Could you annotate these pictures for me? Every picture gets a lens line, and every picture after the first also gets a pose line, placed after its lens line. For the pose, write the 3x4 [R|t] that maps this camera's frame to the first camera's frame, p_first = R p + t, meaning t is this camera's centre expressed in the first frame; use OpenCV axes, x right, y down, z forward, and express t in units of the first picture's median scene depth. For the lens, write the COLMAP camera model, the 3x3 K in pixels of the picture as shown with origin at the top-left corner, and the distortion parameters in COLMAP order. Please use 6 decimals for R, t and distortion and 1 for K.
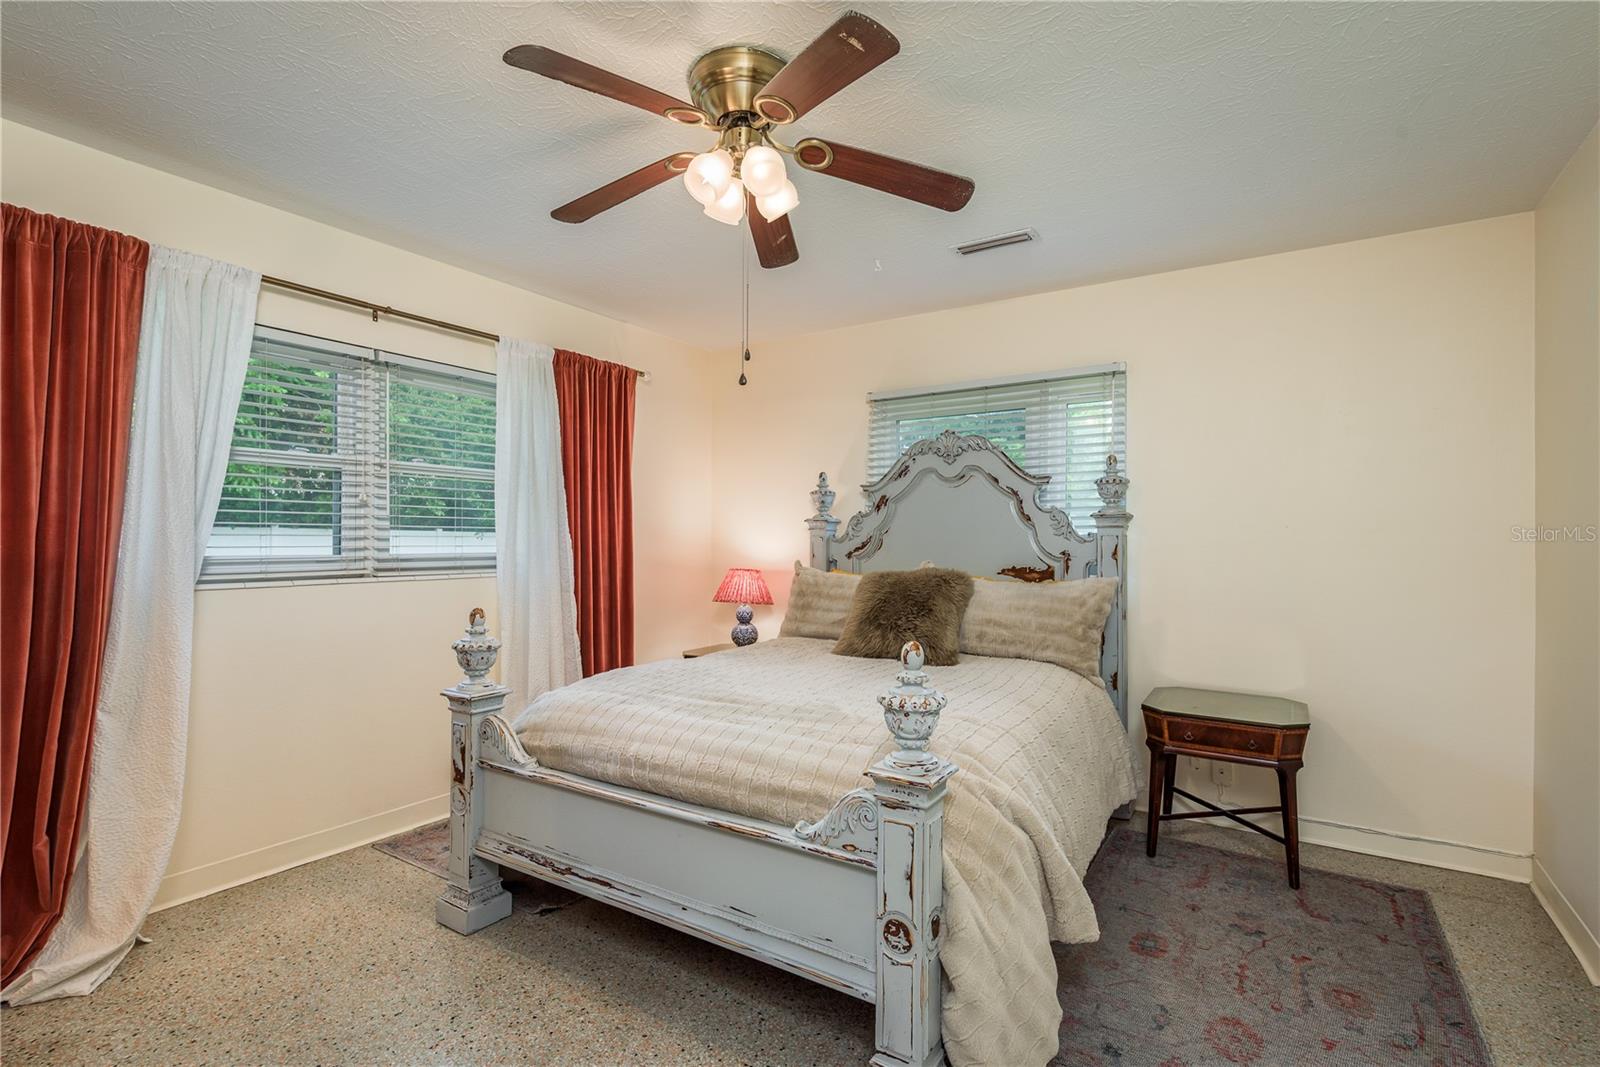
lens RADIAL K [[746.3, 0, 800.0], [0, 746.3, 533.6], [0, 0, 1]] dist [0.003245, 0.000436]
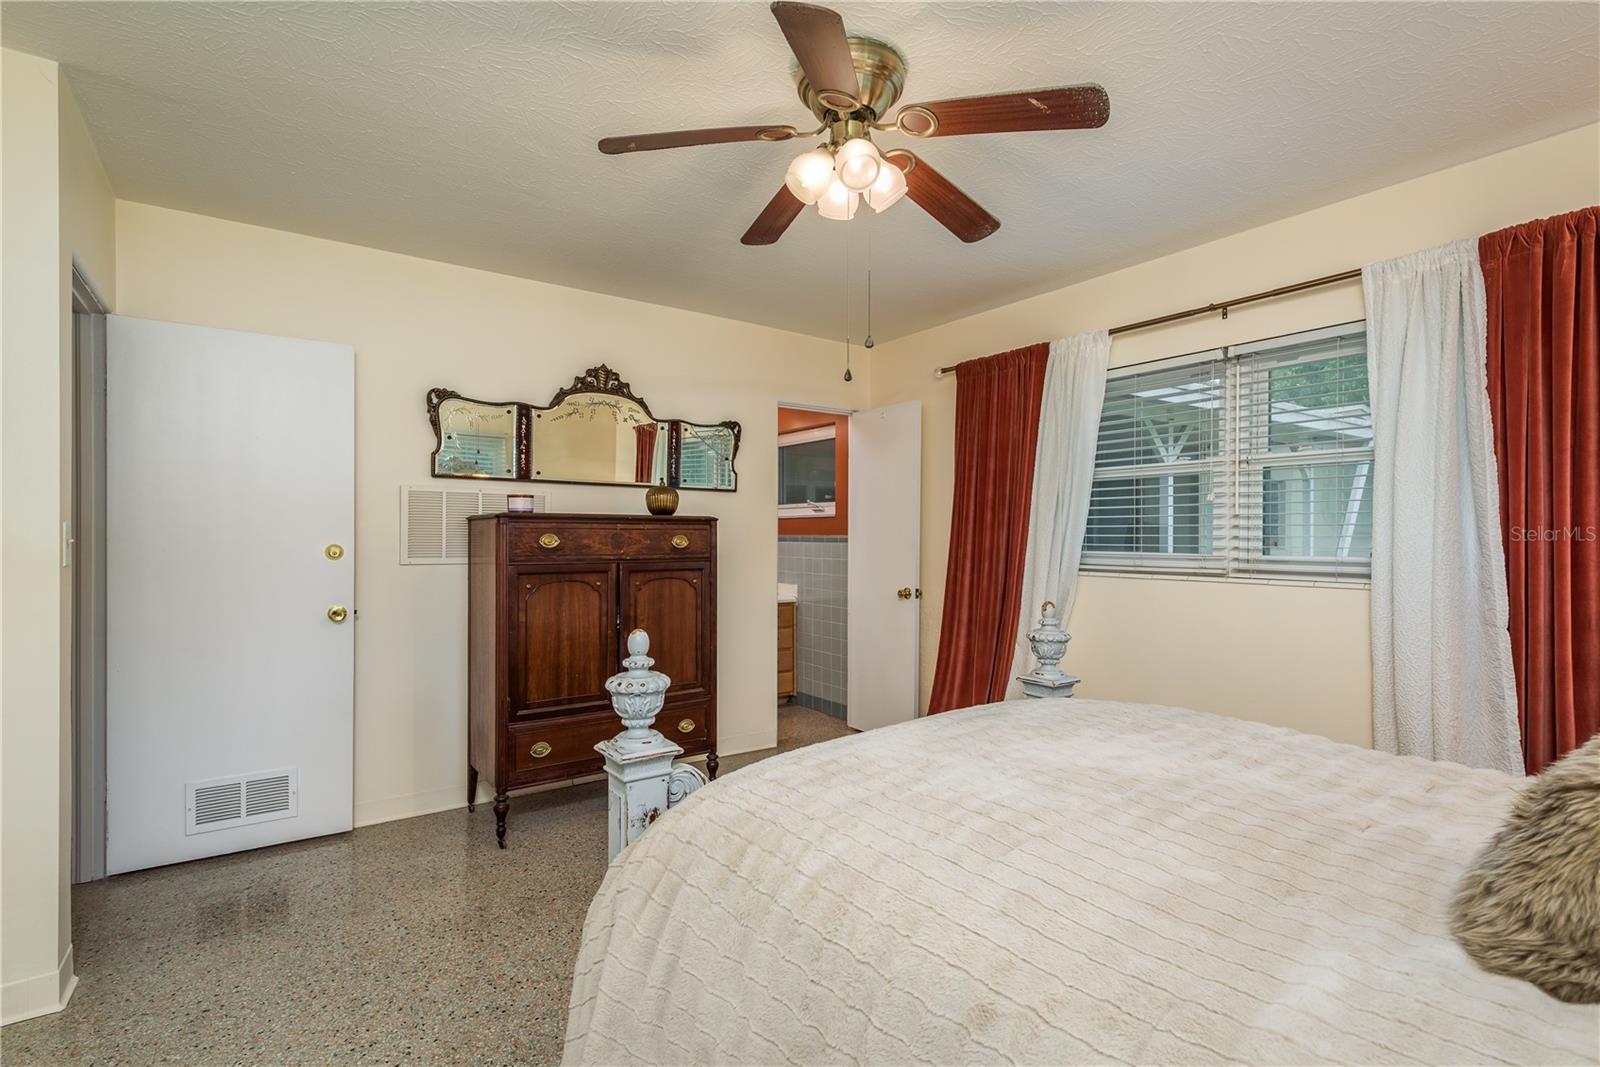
lens RADIAL K [[746.3, 0, 799.1], [0, 746.3, 533.3], [0, 0, 1]] dist [0.003245, 0.000436]
pose [[-0.369590, -0.006689, -0.929171, 0.564060], [0.003935, 0.999954, -0.008764, 0.006495], [0.929186, -0.006896, -0.369547, 0.849660]]
